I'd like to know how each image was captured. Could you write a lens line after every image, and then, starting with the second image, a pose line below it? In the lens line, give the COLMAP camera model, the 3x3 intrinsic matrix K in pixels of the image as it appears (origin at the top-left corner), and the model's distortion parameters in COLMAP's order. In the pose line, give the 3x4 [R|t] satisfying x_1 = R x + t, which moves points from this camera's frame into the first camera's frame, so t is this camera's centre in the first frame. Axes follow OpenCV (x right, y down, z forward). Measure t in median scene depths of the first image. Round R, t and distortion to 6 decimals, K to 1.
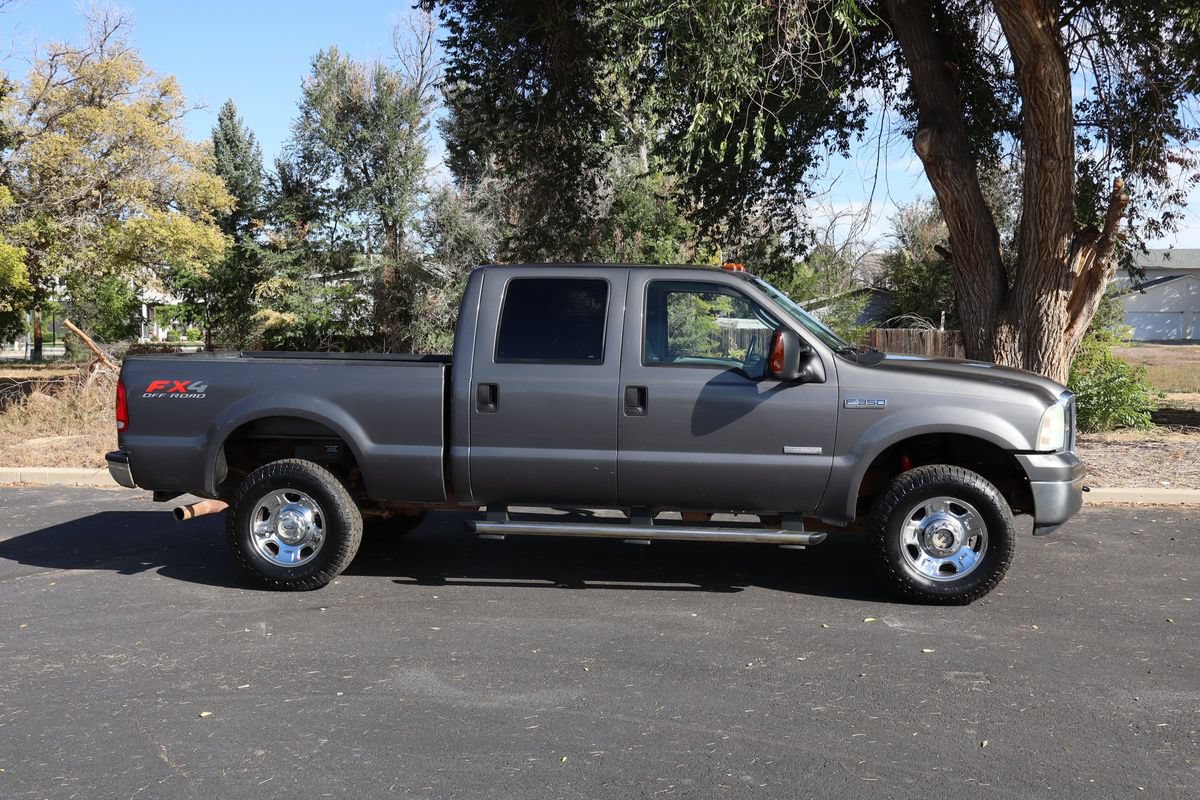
lens RADIAL K [[1212.7, 0, 600.0], [0, 1212.7, 400.0], [0, 0, 1]] dist [0.015796, -0.027033]
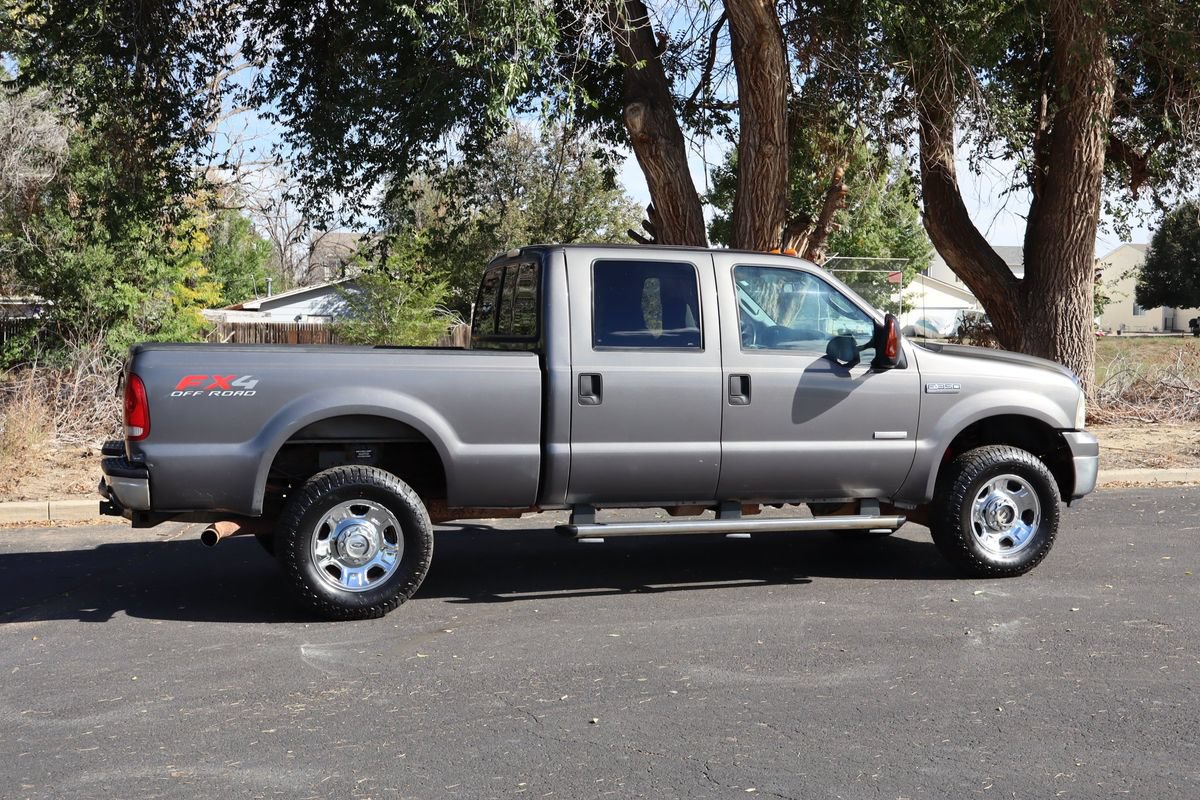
lens RADIAL K [[1519.0, 0, 600.0], [0, 1519.0, 400.0], [0, 0, 1]] dist [-0.008383, 0.033205]
pose [[0.903555, -0.018811, 0.428059, -0.557354], [0.022911, 0.999728, -0.004429, 0.011353], [-0.427859, 0.013809, 0.903740, -0.043623]]
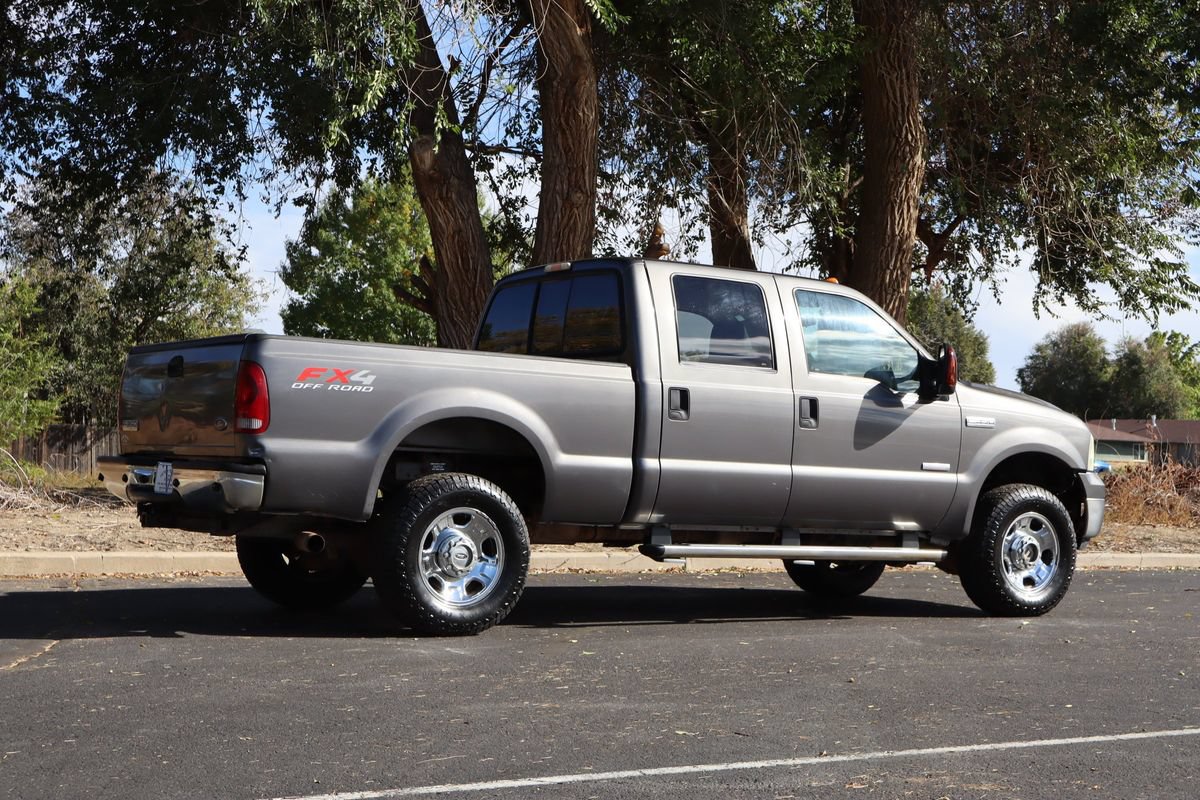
lens RADIAL K [[2004.7, 0, 600.0], [0, 2004.7, 400.0], [0, 0, 1]] dist [0.017951, -0.110917]
pose [[0.759142, 0.044067, 0.649432, -1.056403], [0.009013, 0.996898, -0.078180, 0.106477], [-0.650863, 0.065203, 0.756390, -0.078949]]
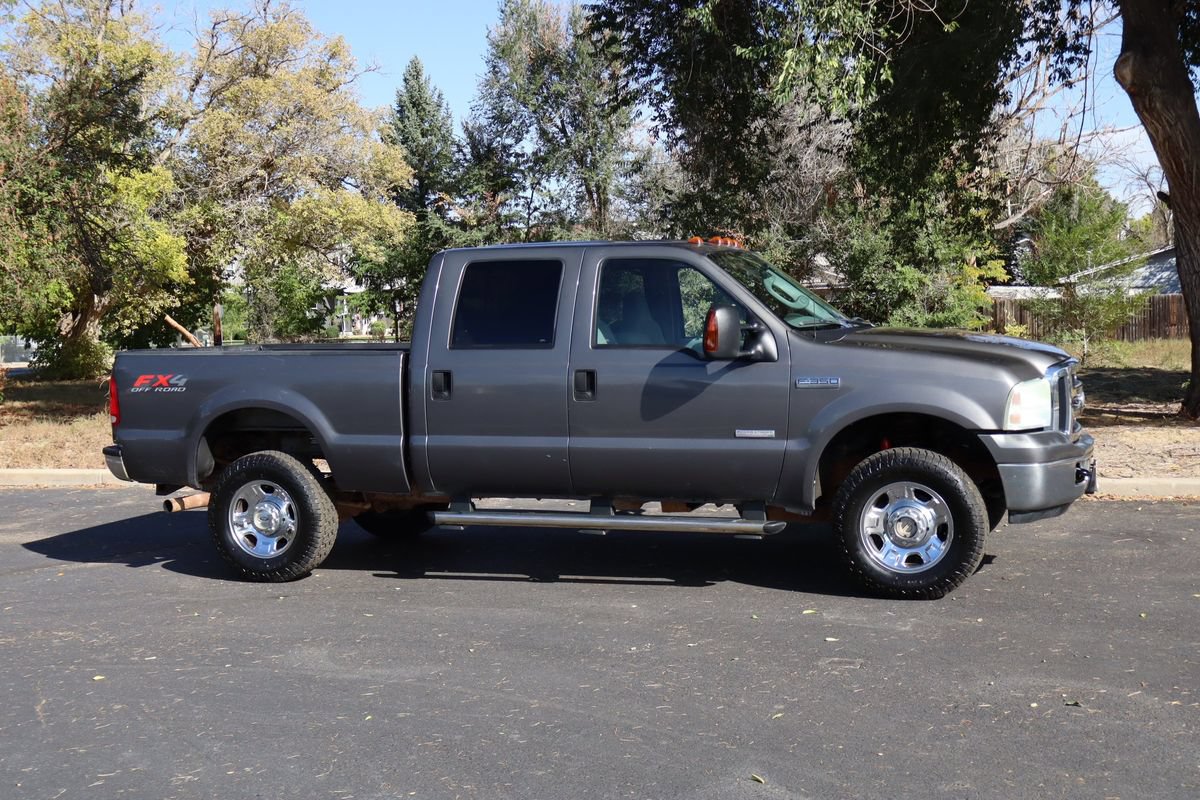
lens RADIAL K [[1488.5, 0, 589.8], [0, 1488.5, 402.1], [0, 0, 1]] dist [-0.004061, 0.025642]
pose [[0.977294, -0.018292, -0.211097, 0.266659], [0.019103, 0.999816, 0.001805, 0.011574], [0.211025, -0.005796, 0.977463, -0.143262]]
